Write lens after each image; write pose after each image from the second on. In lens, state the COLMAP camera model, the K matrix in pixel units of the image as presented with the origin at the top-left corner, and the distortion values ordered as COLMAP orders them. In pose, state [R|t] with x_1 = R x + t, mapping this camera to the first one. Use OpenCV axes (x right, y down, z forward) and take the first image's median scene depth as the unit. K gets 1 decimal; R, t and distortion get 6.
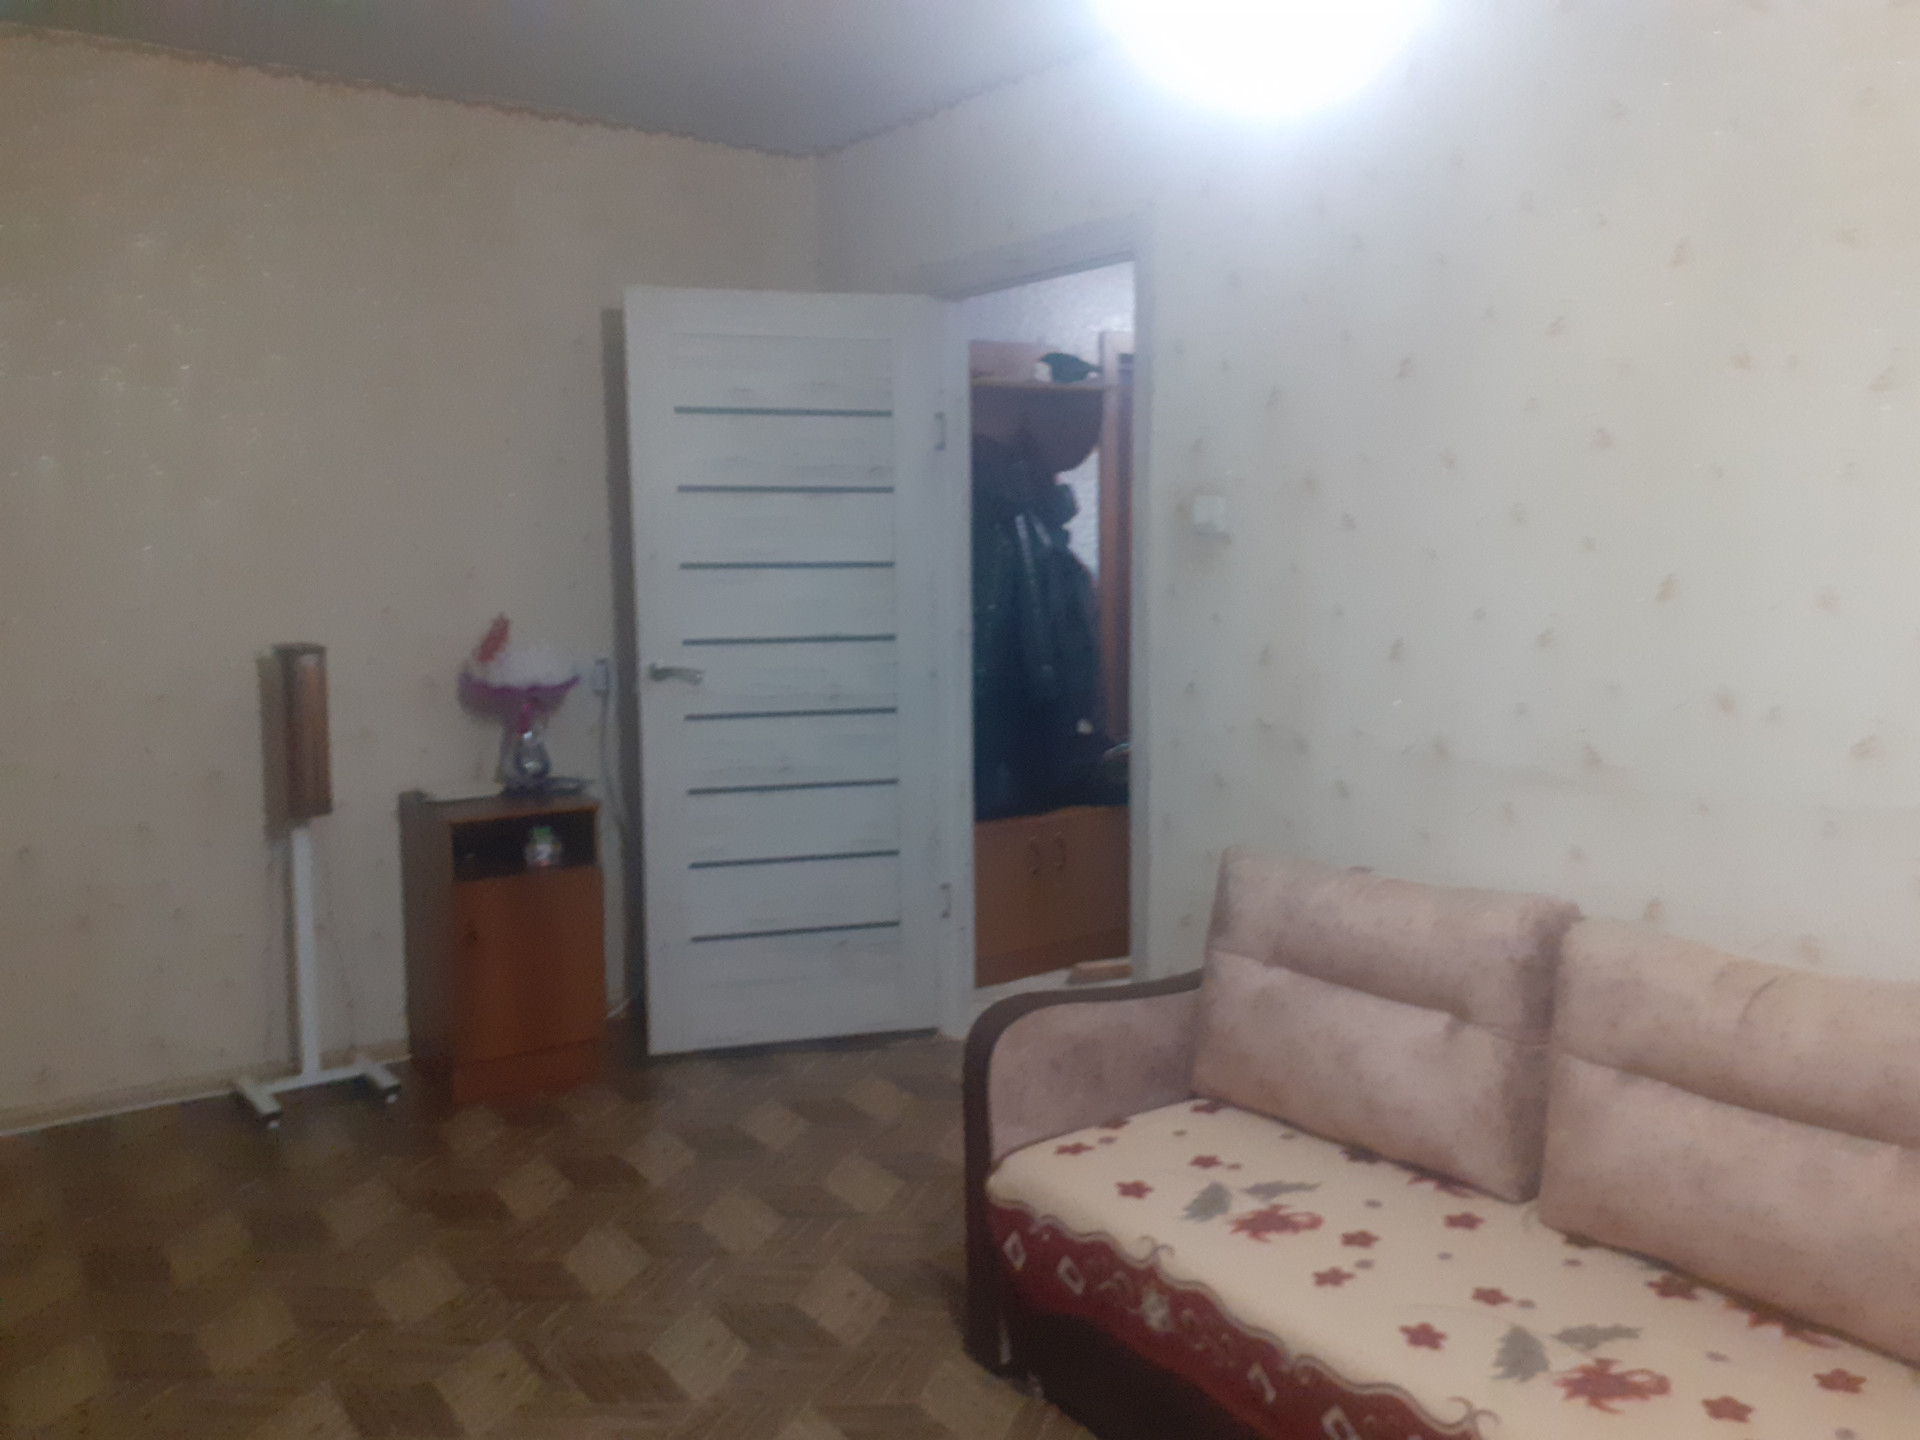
lens RADIAL K [[1535.7, 0, 959.1], [0, 1535.7, 688.6], [0, 0, 1]] dist [0.025242, -0.063852]
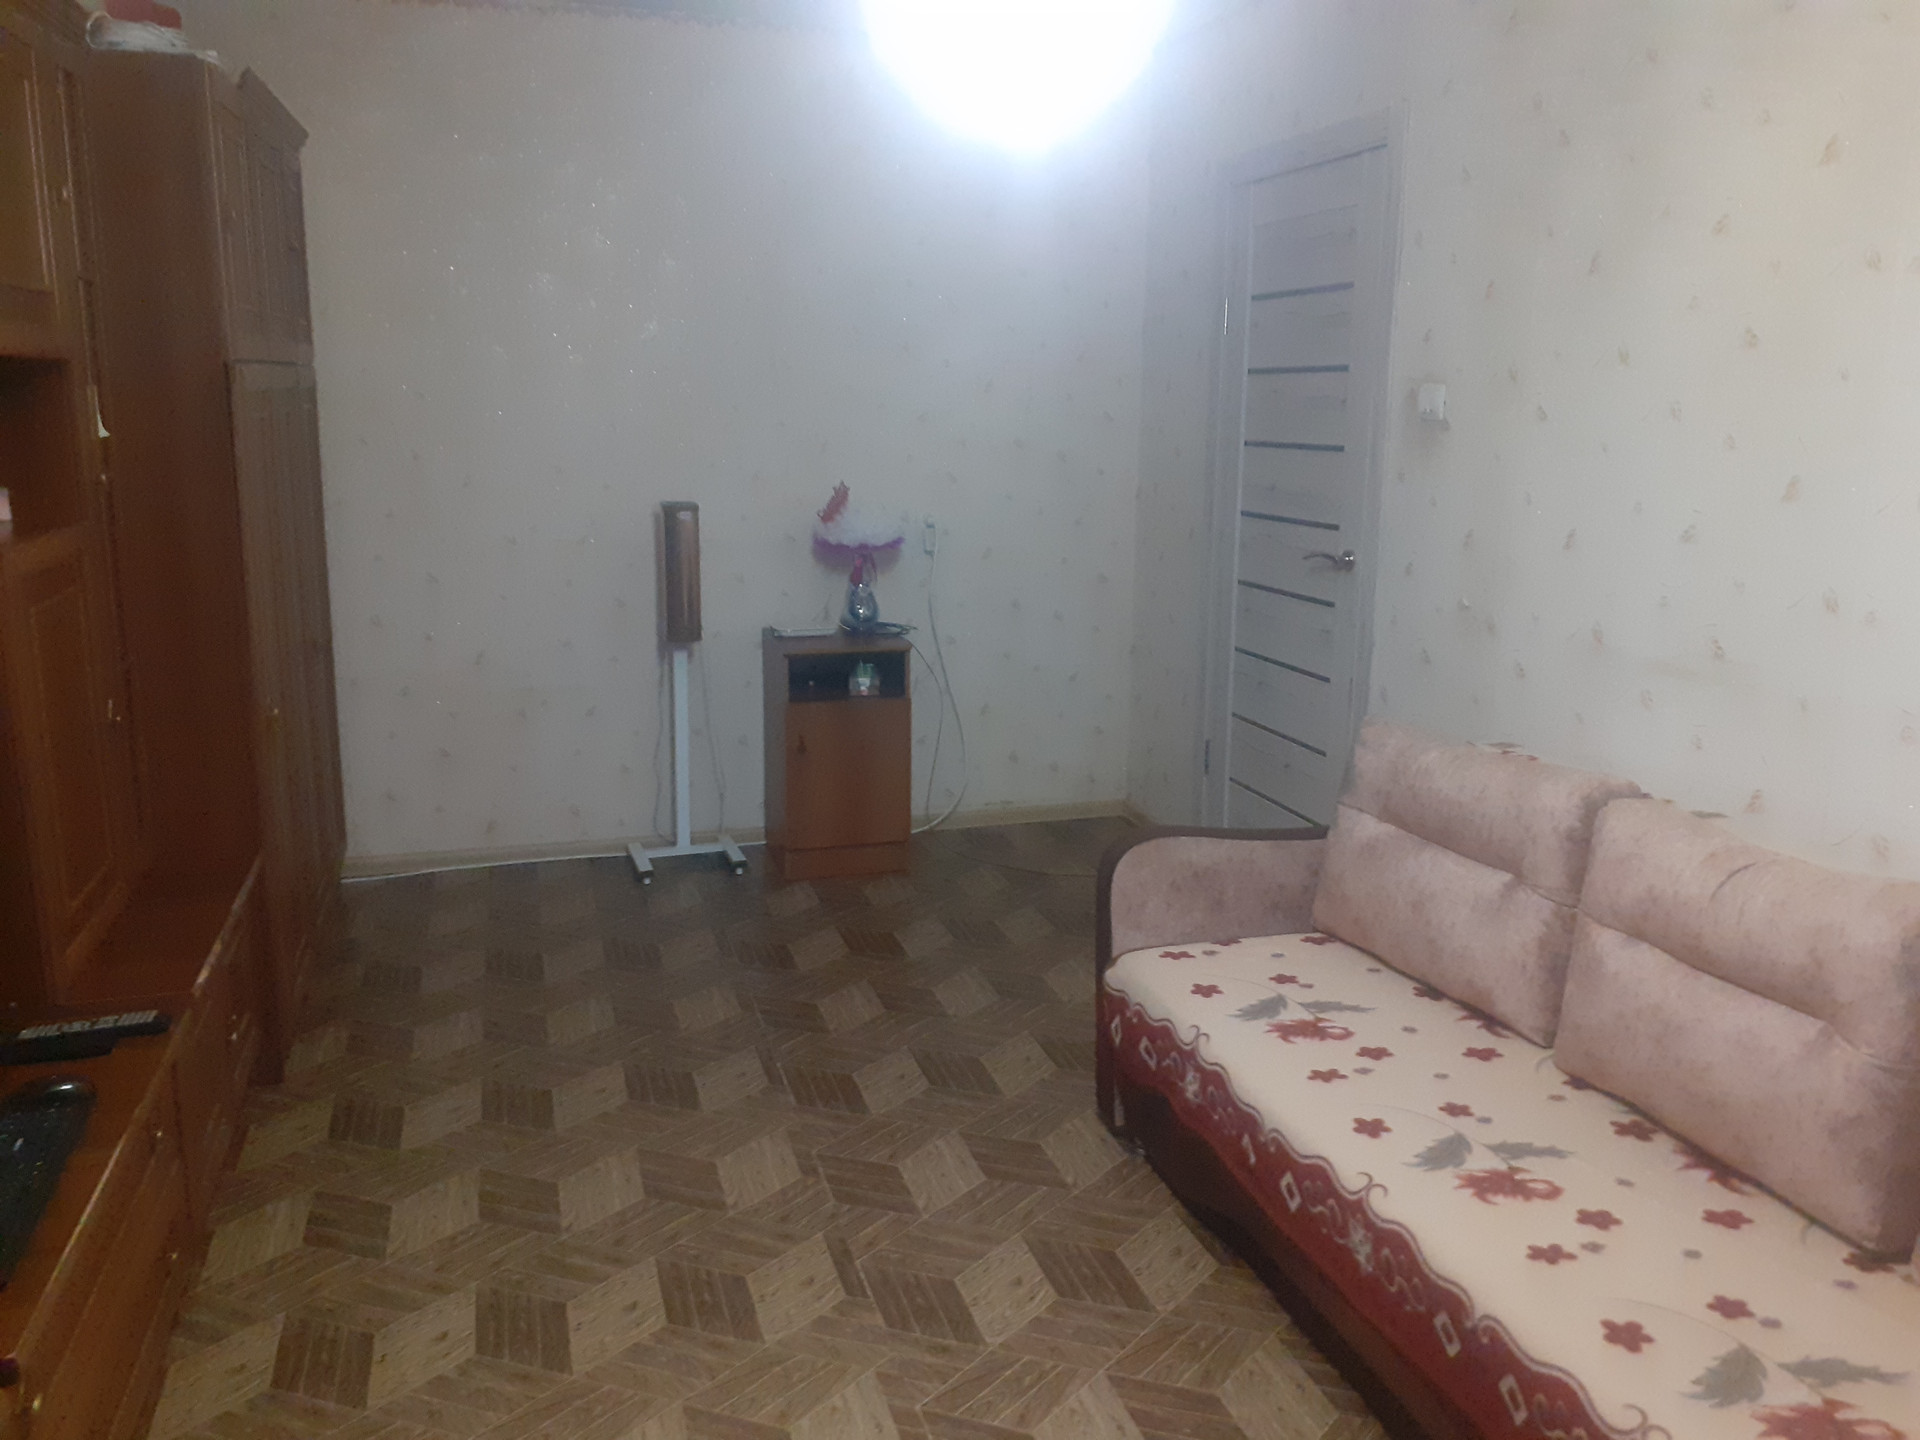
lens RADIAL K [[1515.8, 0, 962.6], [0, 1515.8, 684.8], [0, 0, 1]] dist [0.113638, -0.277495]
pose [[0.946012, 0.067248, -0.317080, 0.272374], [-0.039635, 0.994900, 0.092753, -0.008263], [0.321701, -0.075178, 0.943852, -0.136657]]
